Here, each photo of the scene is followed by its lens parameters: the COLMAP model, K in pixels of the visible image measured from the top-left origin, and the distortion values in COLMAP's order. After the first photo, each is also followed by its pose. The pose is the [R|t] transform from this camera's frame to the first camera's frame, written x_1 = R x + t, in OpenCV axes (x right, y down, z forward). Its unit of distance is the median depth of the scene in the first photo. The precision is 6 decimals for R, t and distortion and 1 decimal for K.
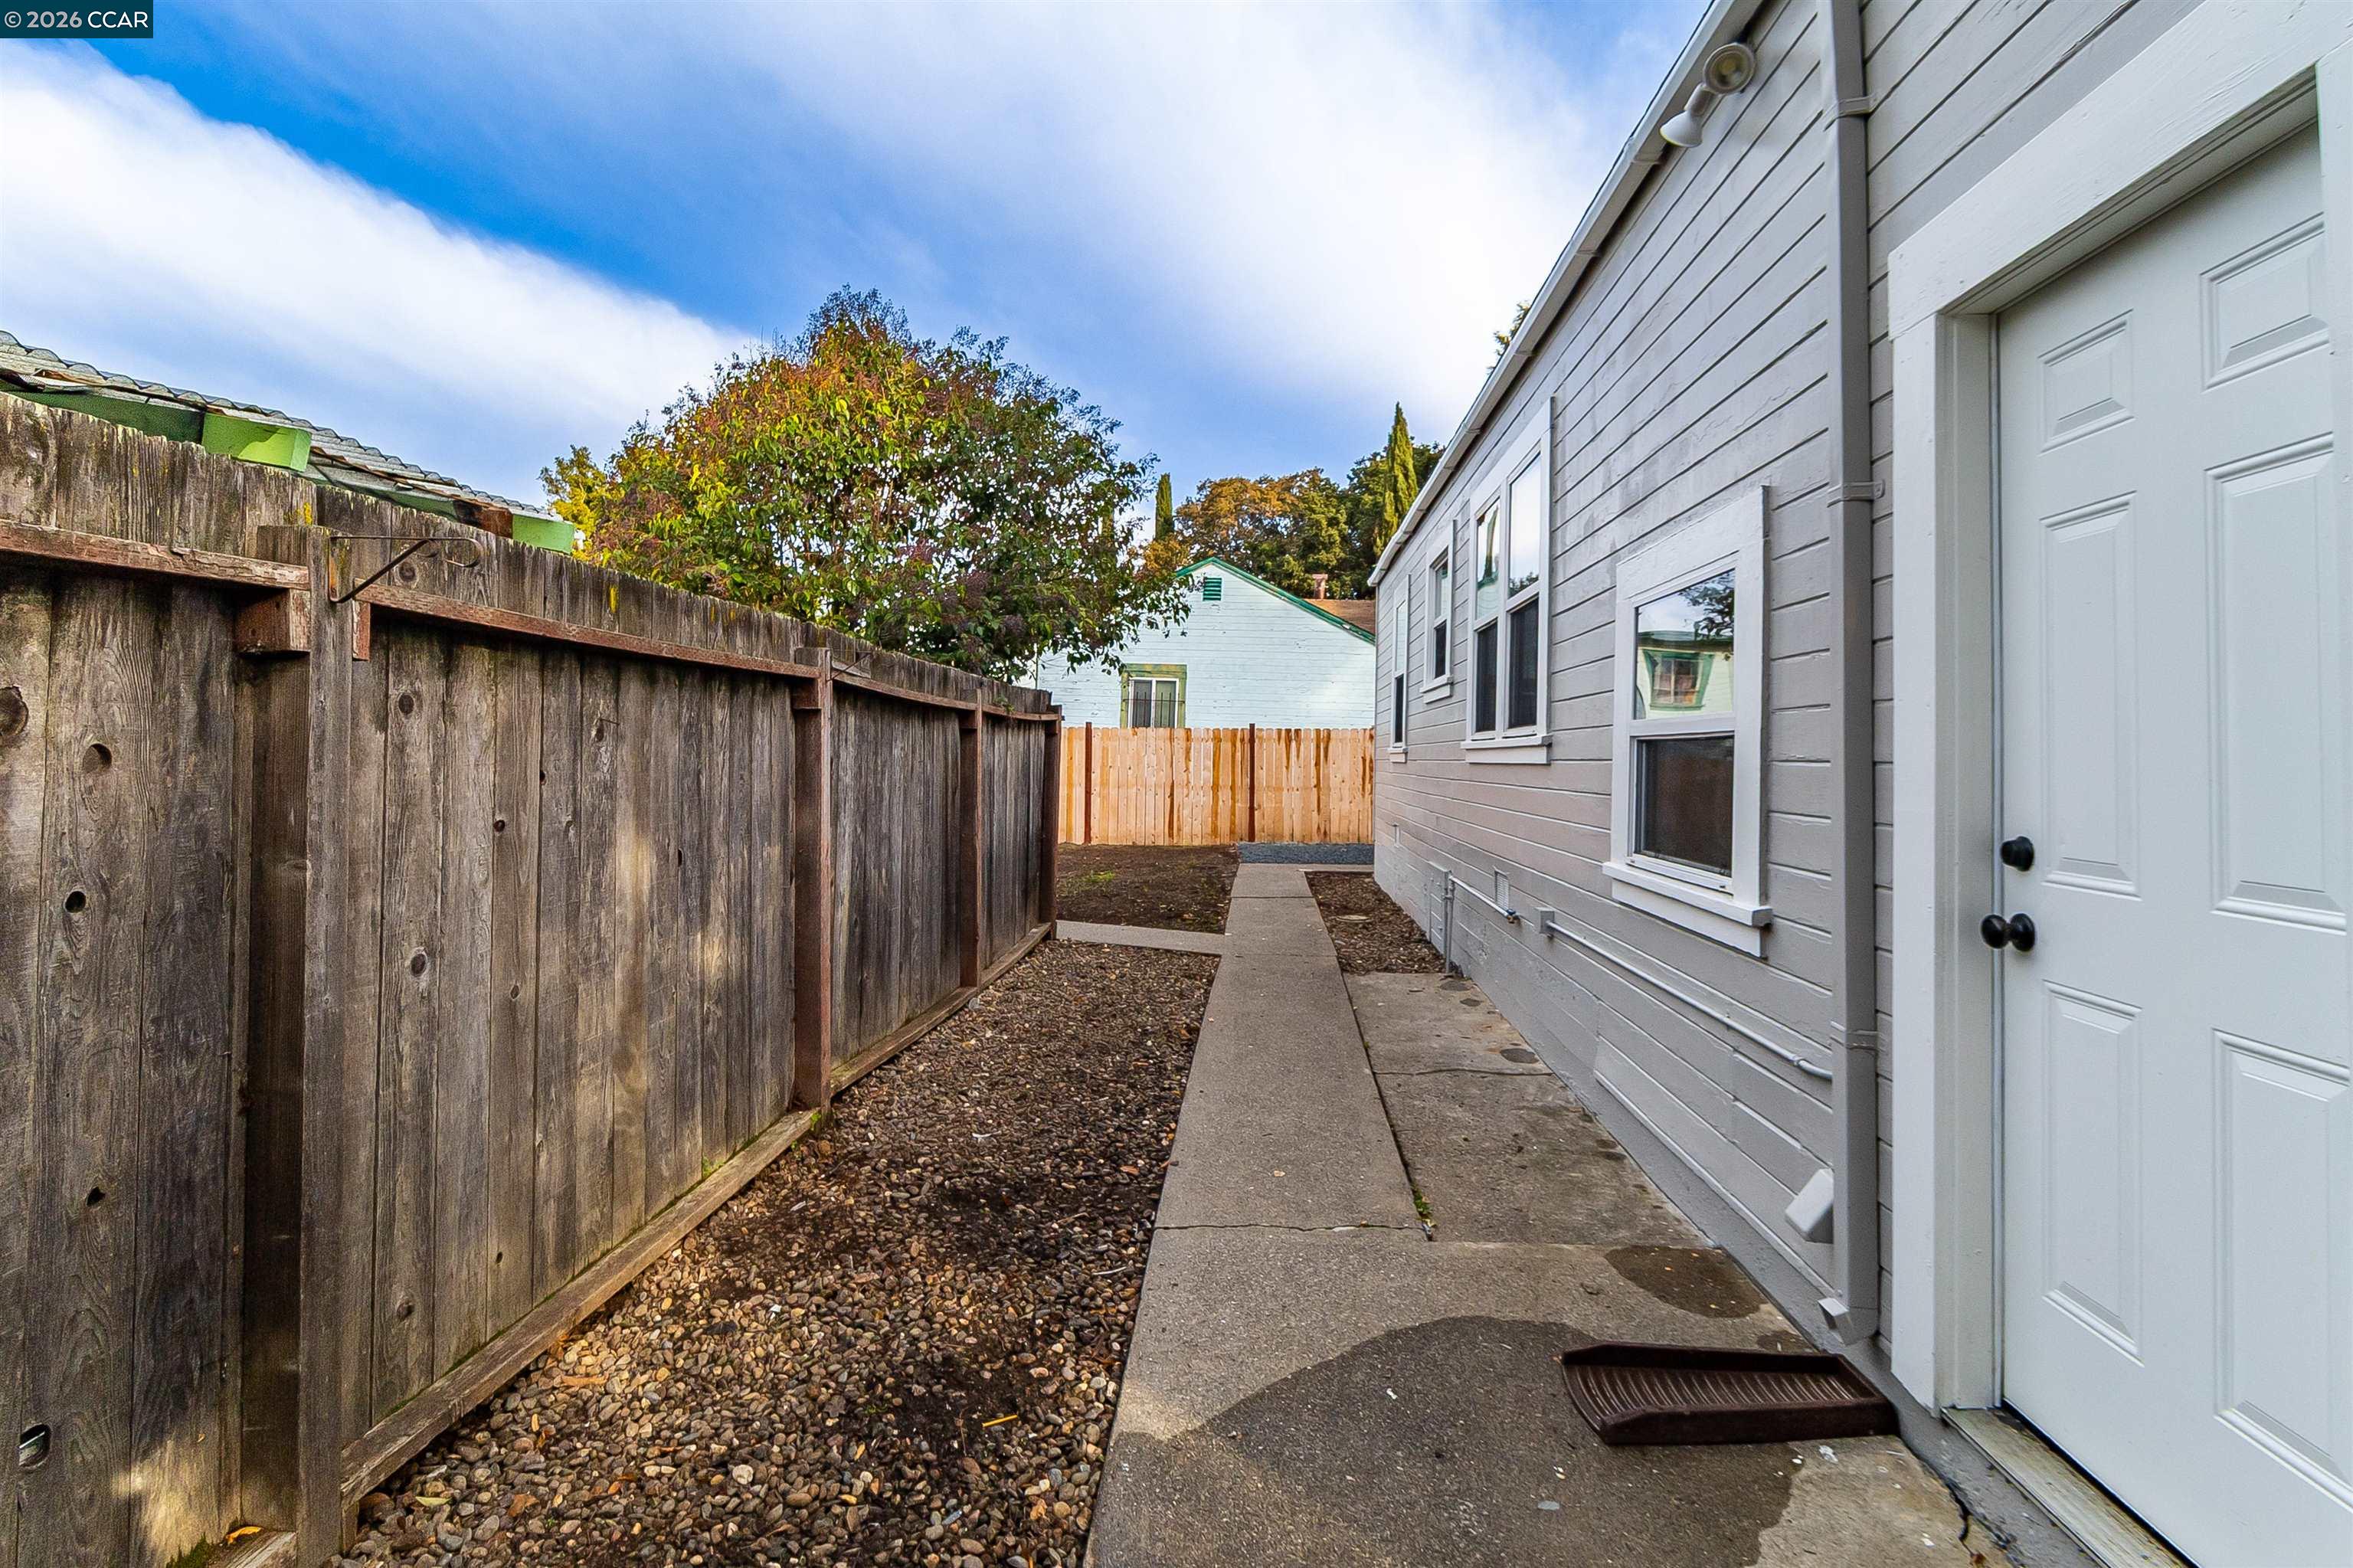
lens RADIAL K [[1132.5, 0, 1172.8], [0, 1132.5, 692.9], [0, 0, 1]] dist [-0.001334, -0.007010]
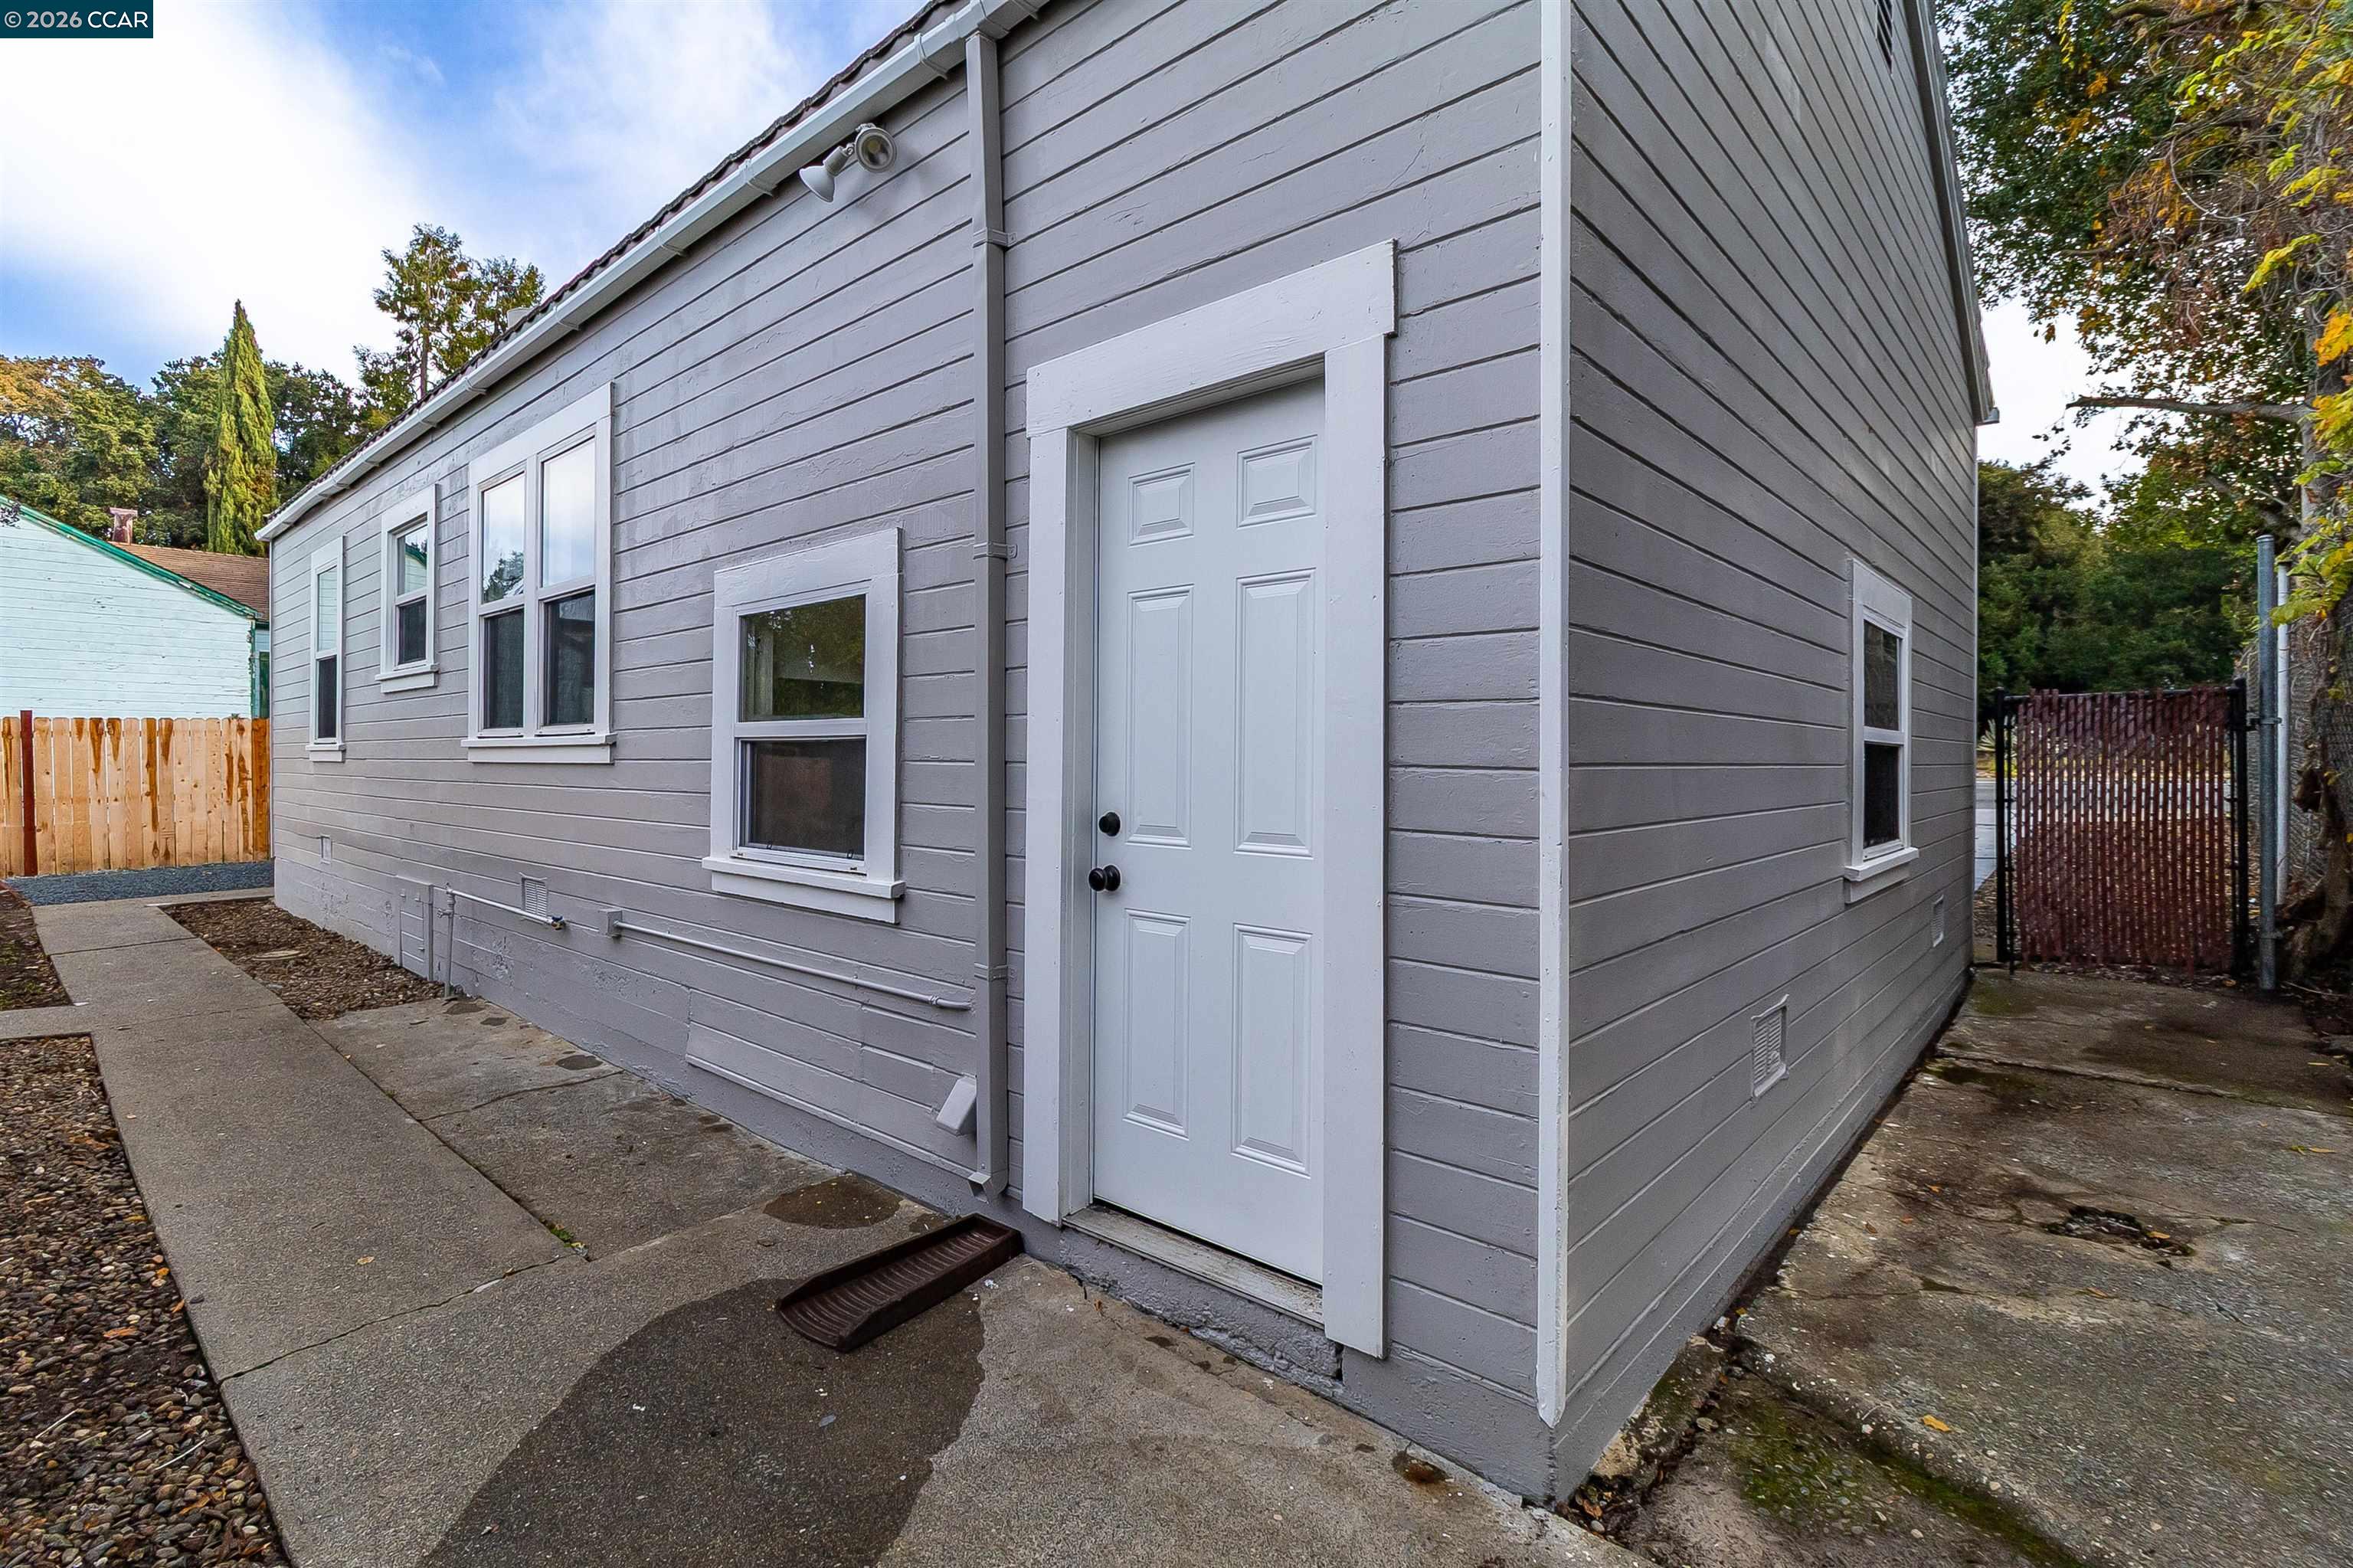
lens RADIAL K [[1095.8, 0, 1180.4], [0, 1095.8, 769.8], [0, 0, 1]] dist [0.000667, -0.005945]
pose [[0.605519, -0.030651, 0.795241, -0.175190], [-0.032348, 0.997484, 0.063076, -0.010653], [-0.795174, -0.063918, 0.603004, 0.050167]]
